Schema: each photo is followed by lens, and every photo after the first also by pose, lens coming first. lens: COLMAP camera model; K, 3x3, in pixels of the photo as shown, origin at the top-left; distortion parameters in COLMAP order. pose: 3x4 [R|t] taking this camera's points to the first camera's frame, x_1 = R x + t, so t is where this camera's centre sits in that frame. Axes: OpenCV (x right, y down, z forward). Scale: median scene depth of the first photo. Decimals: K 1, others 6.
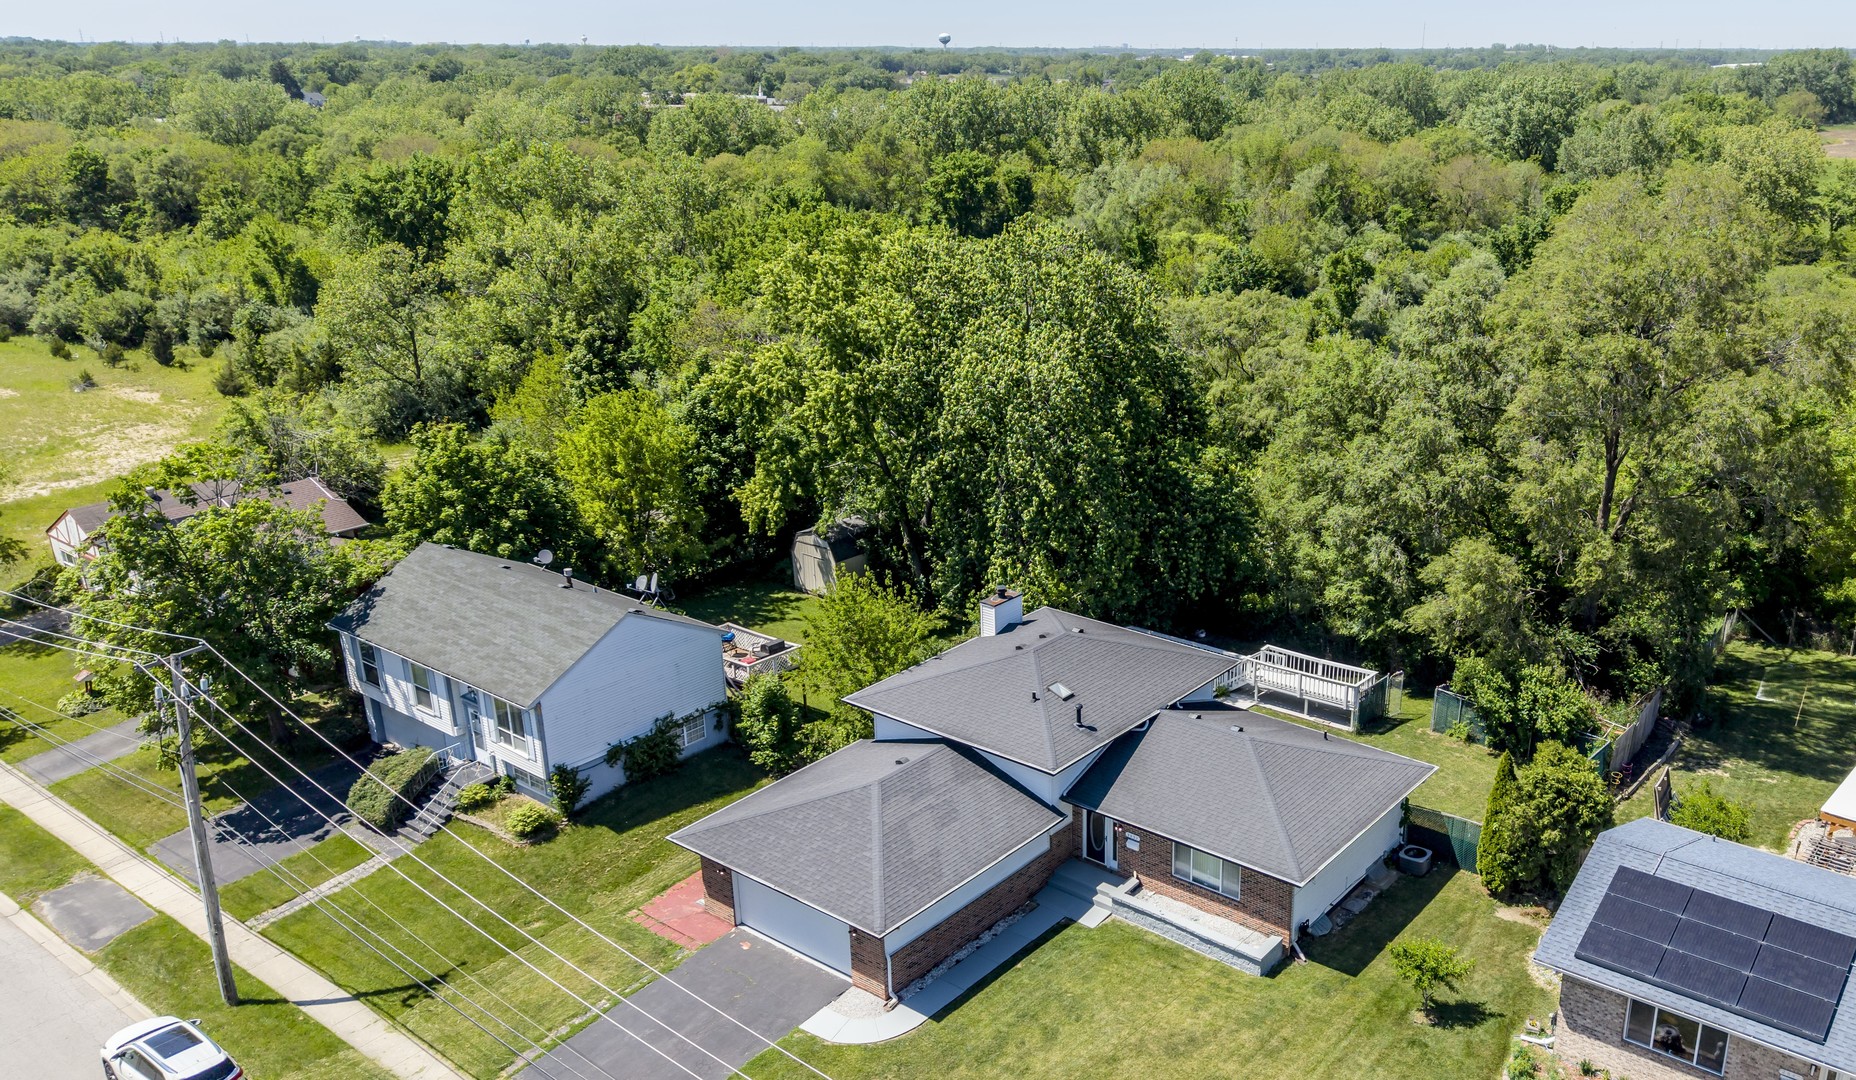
lens RADIAL K [[1500.1, 0, 1107.8], [0, 1500.1, 552.9], [0, 0, 1]] dist [0.128474, -0.368725]
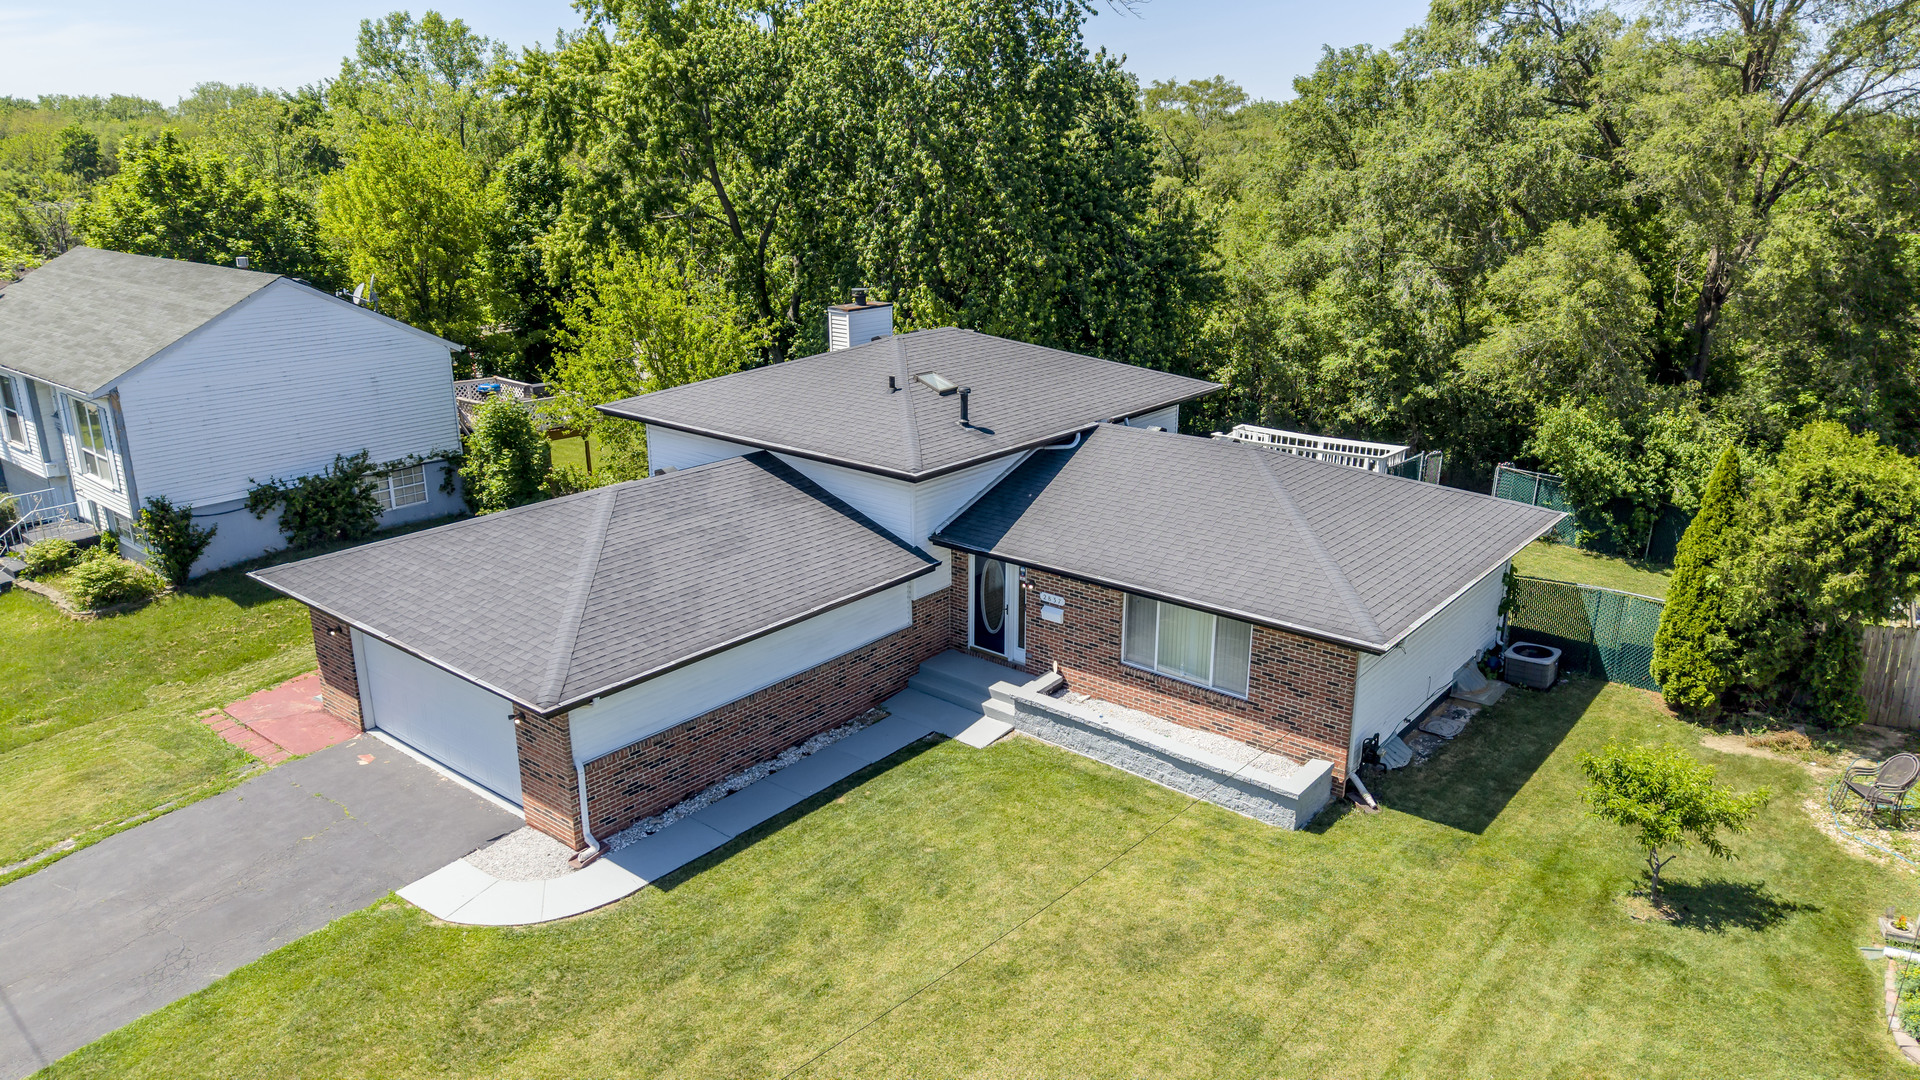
lens RADIAL K [[1288.6, 0, 960.0], [0, 1288.6, 540.0], [0, 0, 1]] dist [0.041895, -0.057175]
pose [[0.998581, 0.012892, -0.051664, 0.006380], [-0.014382, 0.999488, -0.028578, 0.184696], [0.051269, 0.029281, 0.998256, 0.516940]]
